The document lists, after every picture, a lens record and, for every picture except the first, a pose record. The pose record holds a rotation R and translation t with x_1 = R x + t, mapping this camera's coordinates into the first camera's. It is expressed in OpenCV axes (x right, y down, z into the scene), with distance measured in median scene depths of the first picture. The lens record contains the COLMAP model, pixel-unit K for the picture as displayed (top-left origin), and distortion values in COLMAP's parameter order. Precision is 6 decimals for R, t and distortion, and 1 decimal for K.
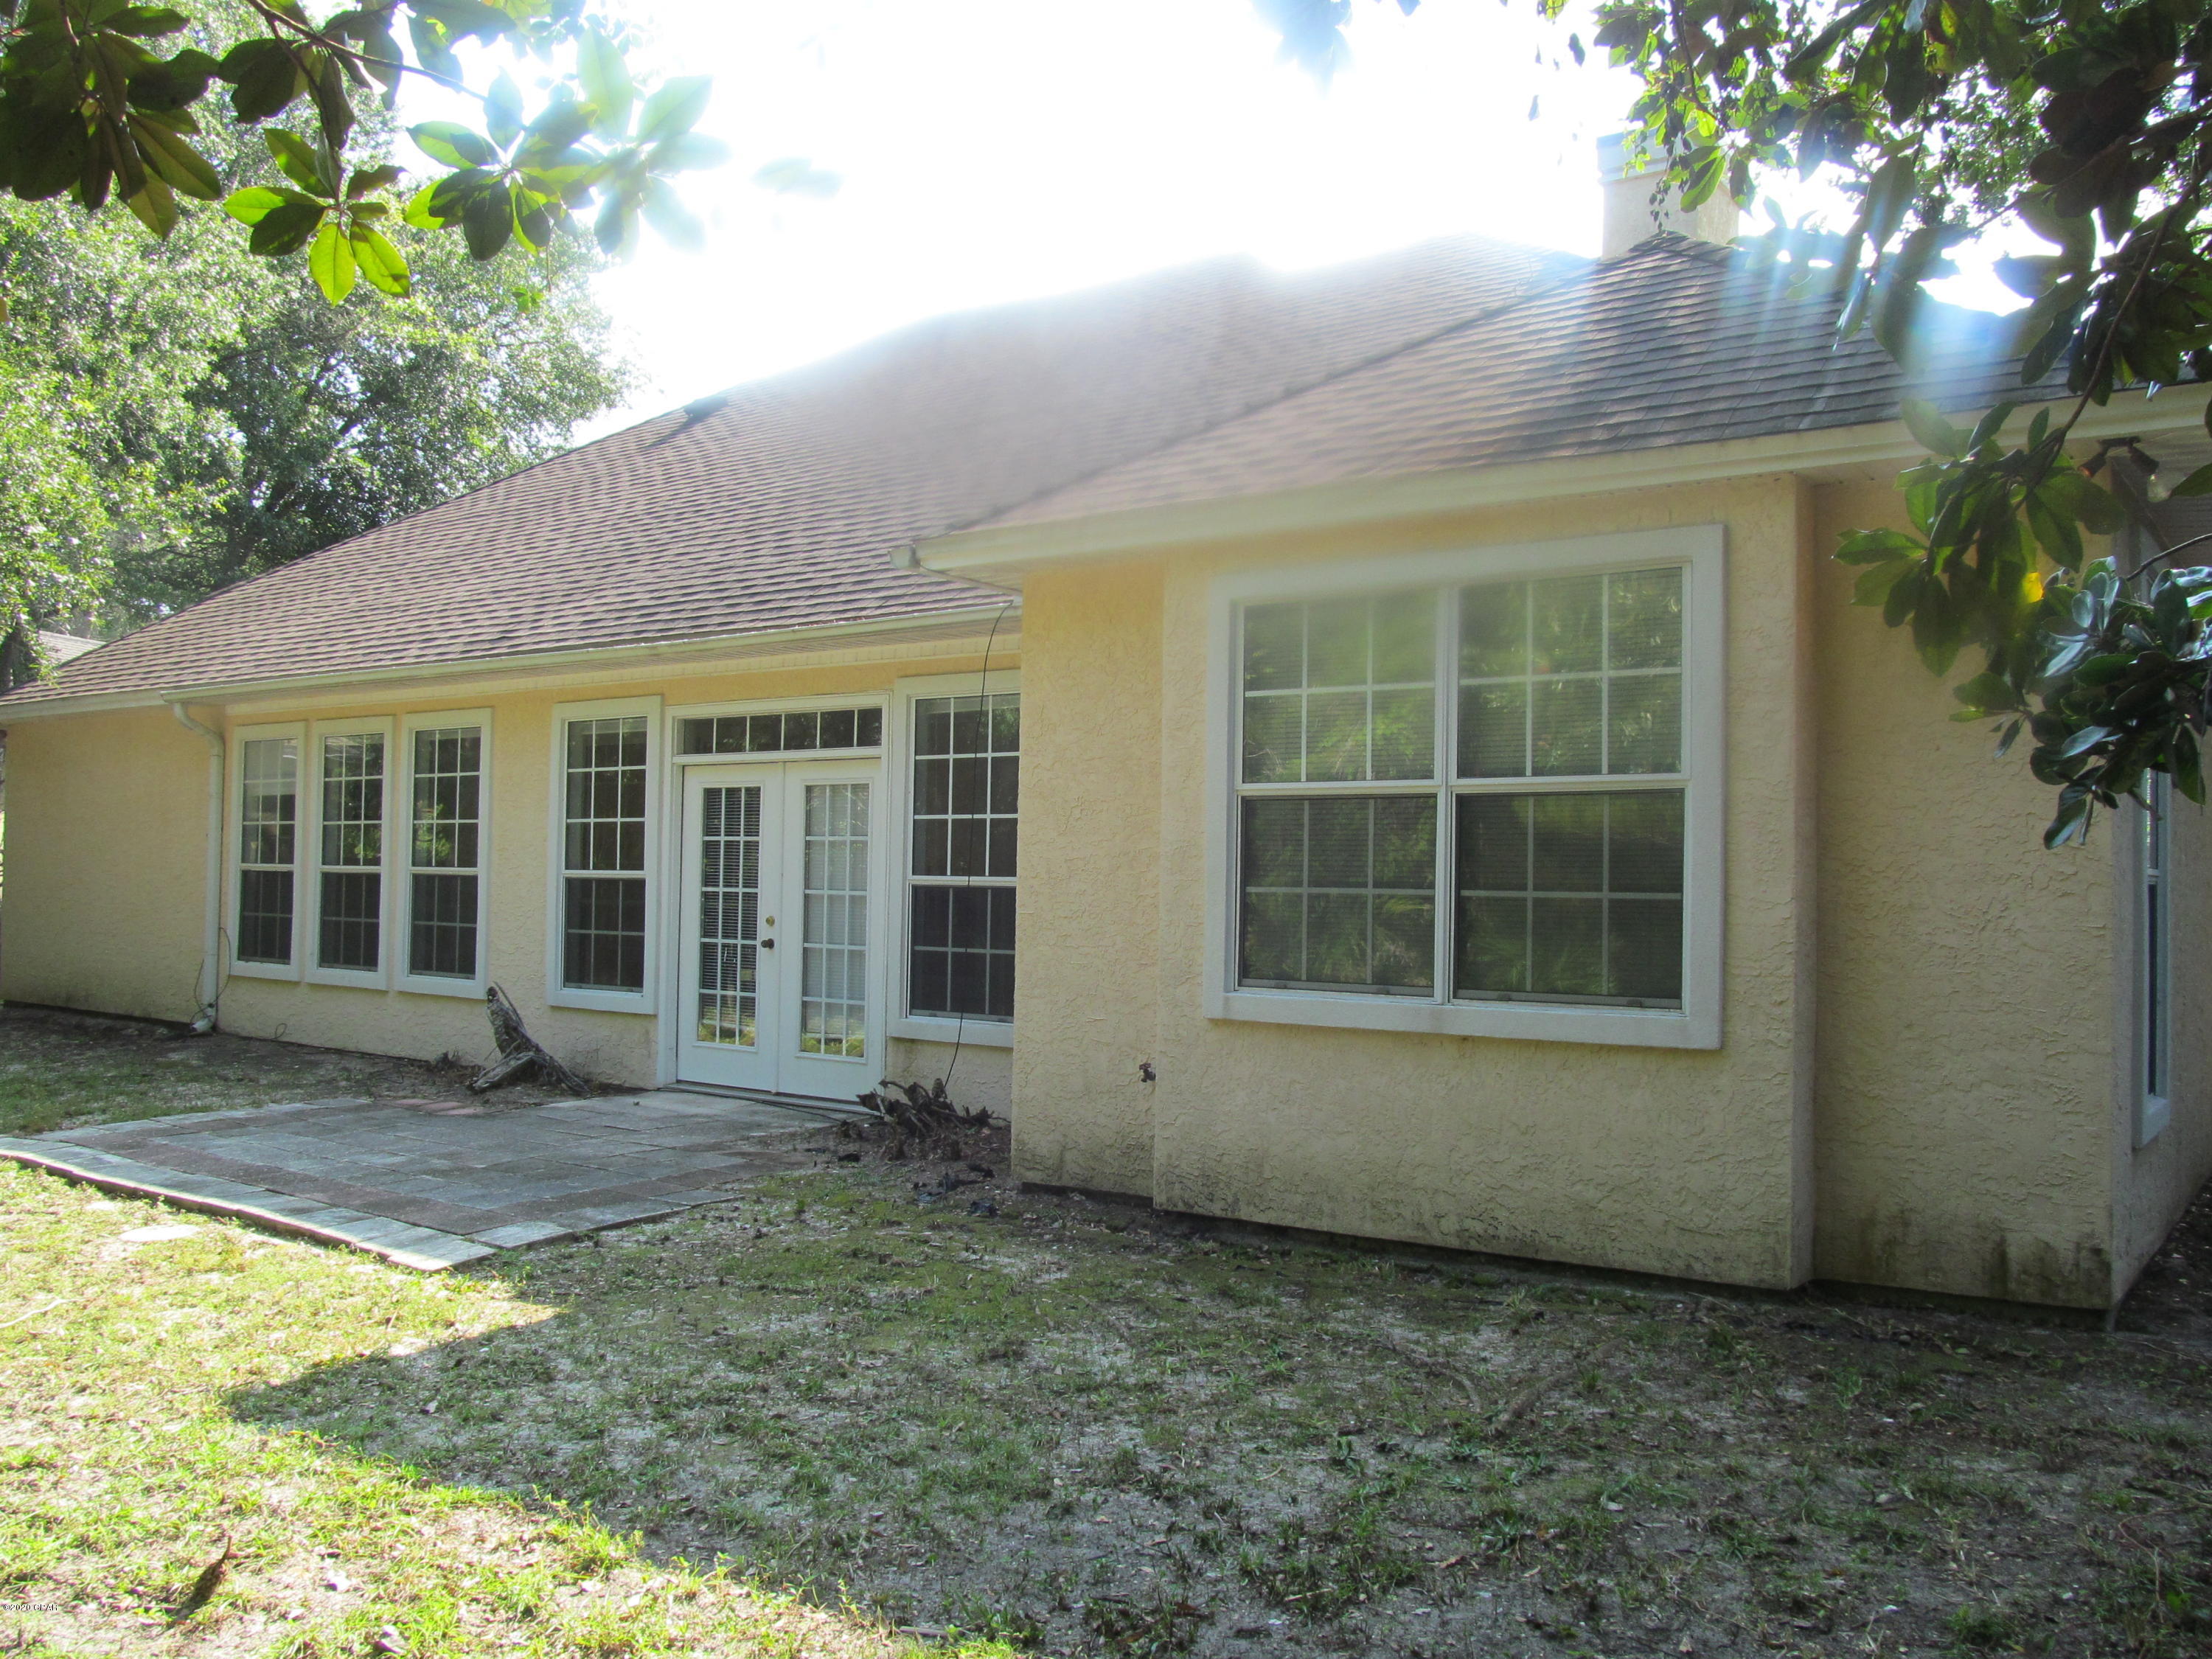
lens RADIAL K [[1827.9, 0, 1106.4], [0, 1827.9, 822.5], [0, 0, 1]] dist [-0.050585, 0.024737]
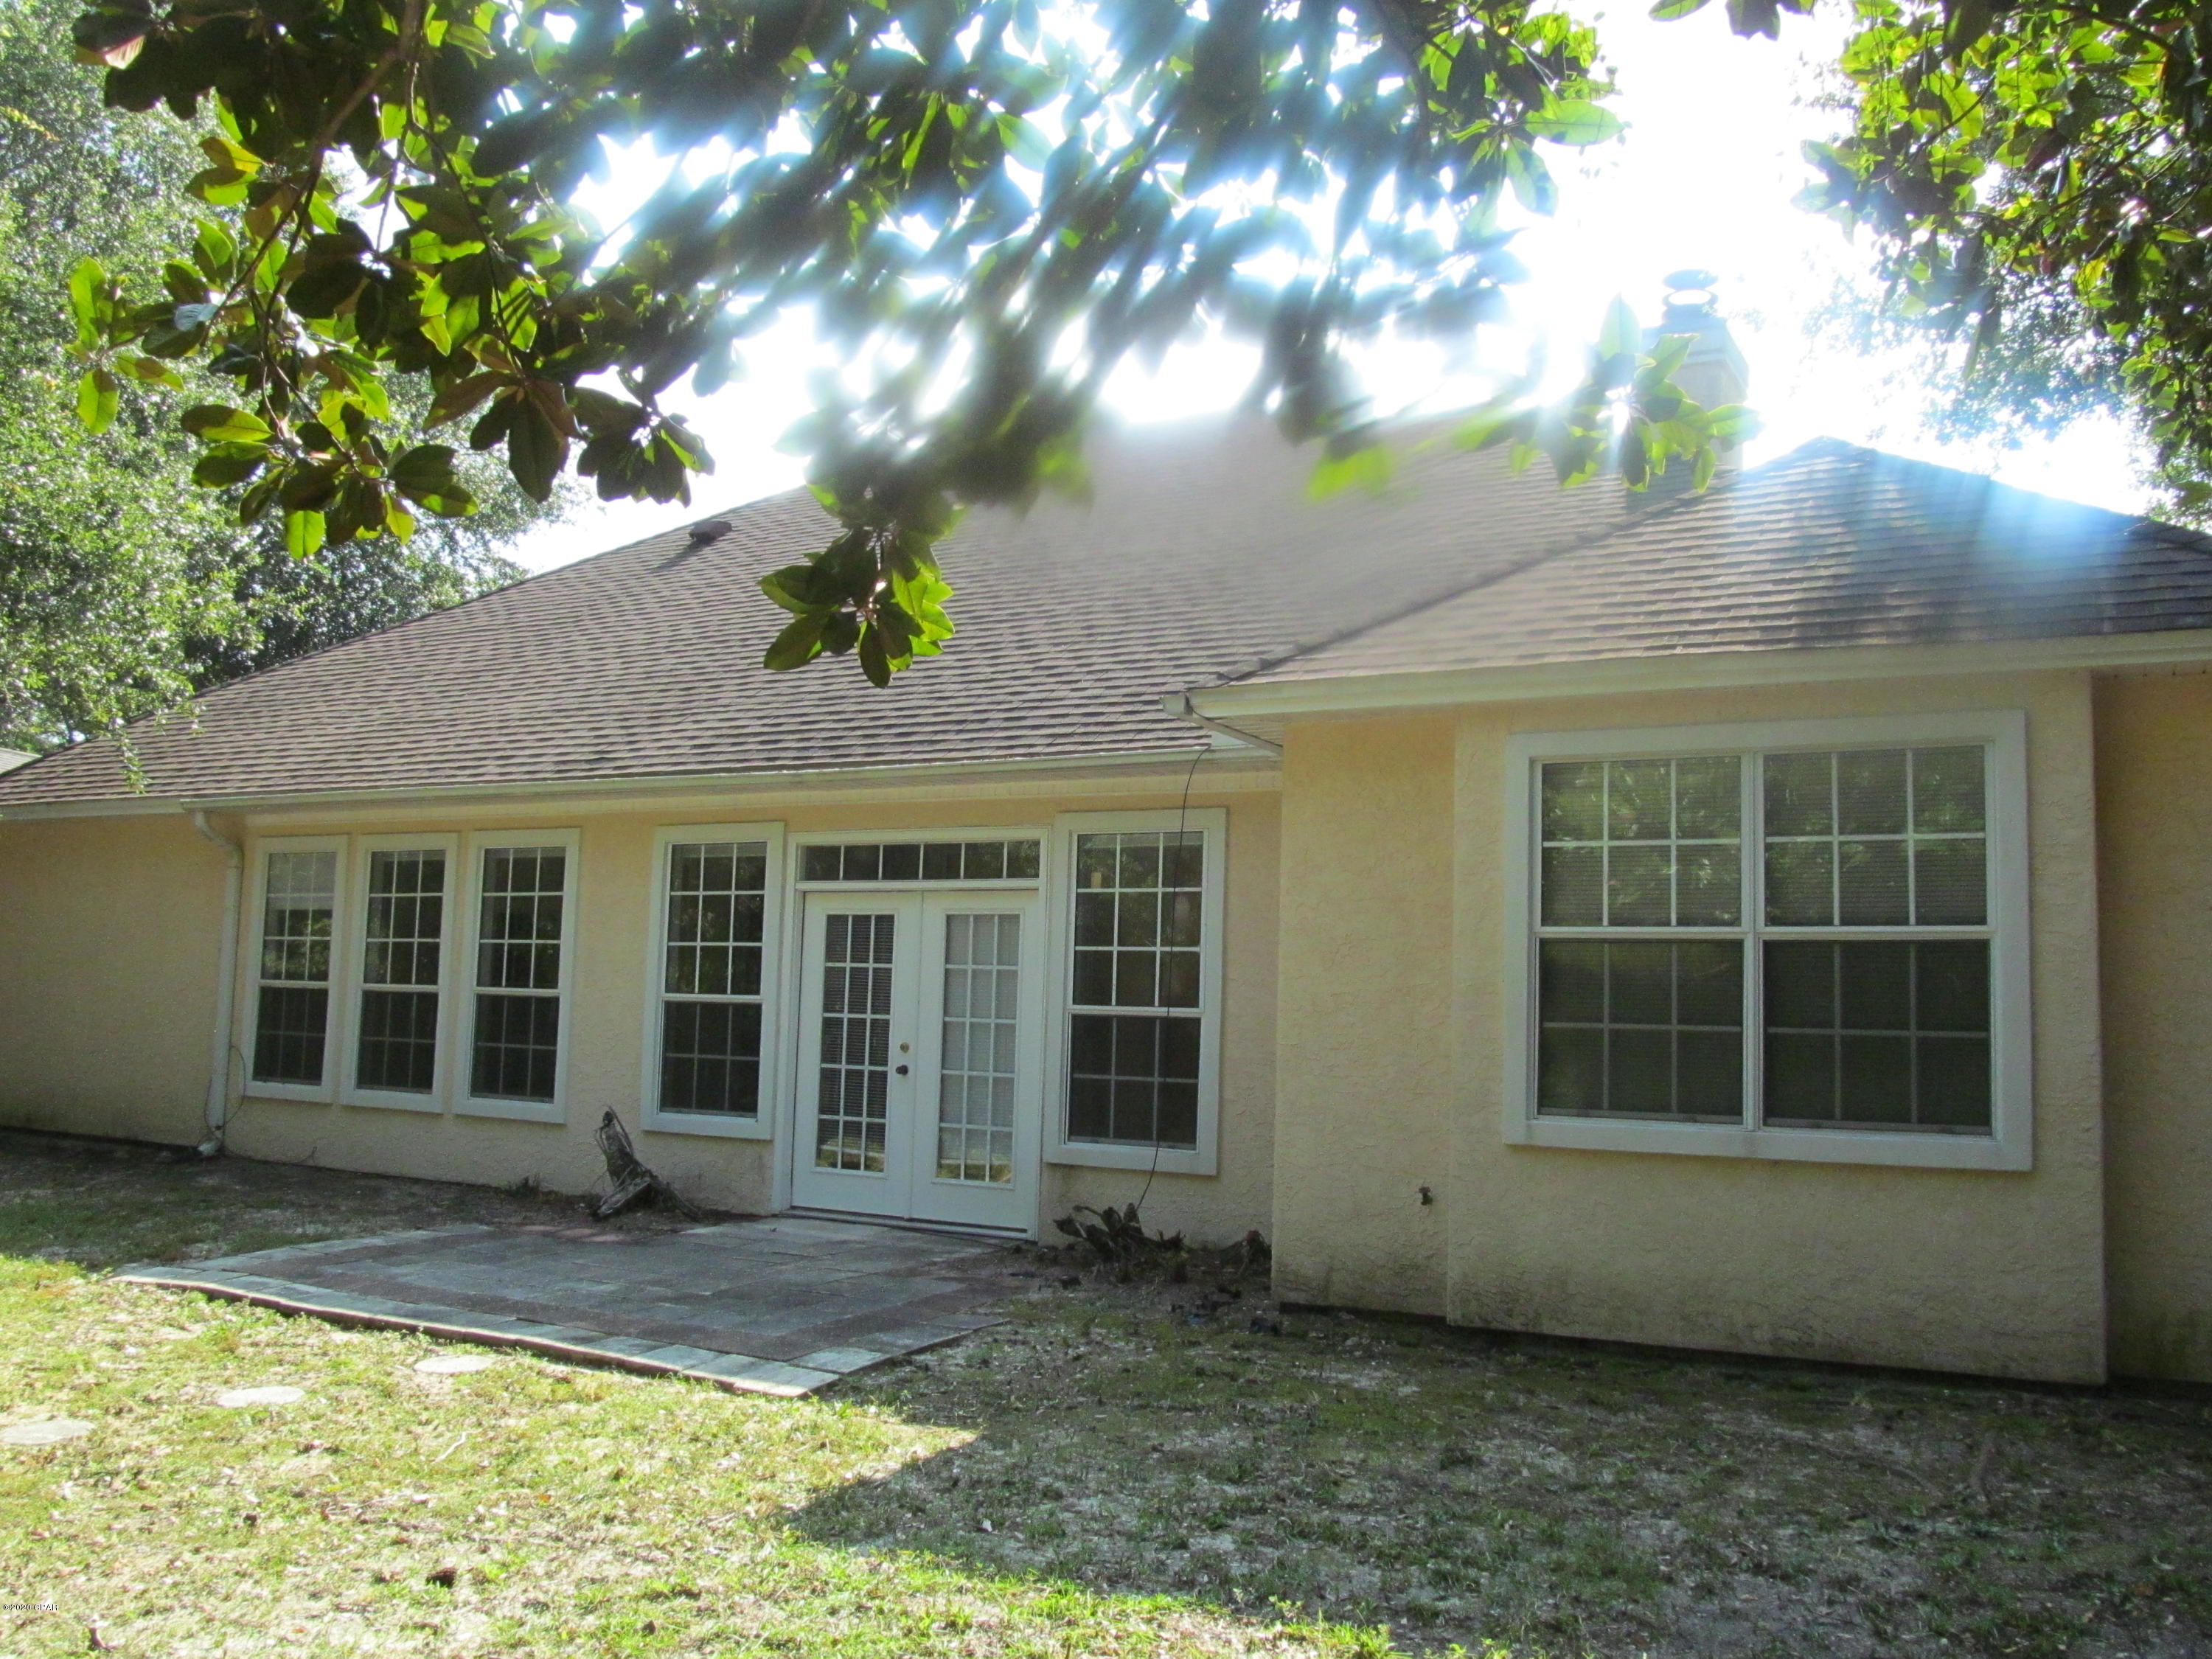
lens RADIAL K [[1827.9, 0, 1111.9], [0, 1827.9, 819.0], [0, 0, 1]] dist [-0.050585, 0.024737]
pose [[0.990632, 0.025831, 0.134092, -0.240604], [-0.016430, 0.997359, -0.070749, -0.003063], [-0.135565, 0.067883, 0.988440, -0.030303]]
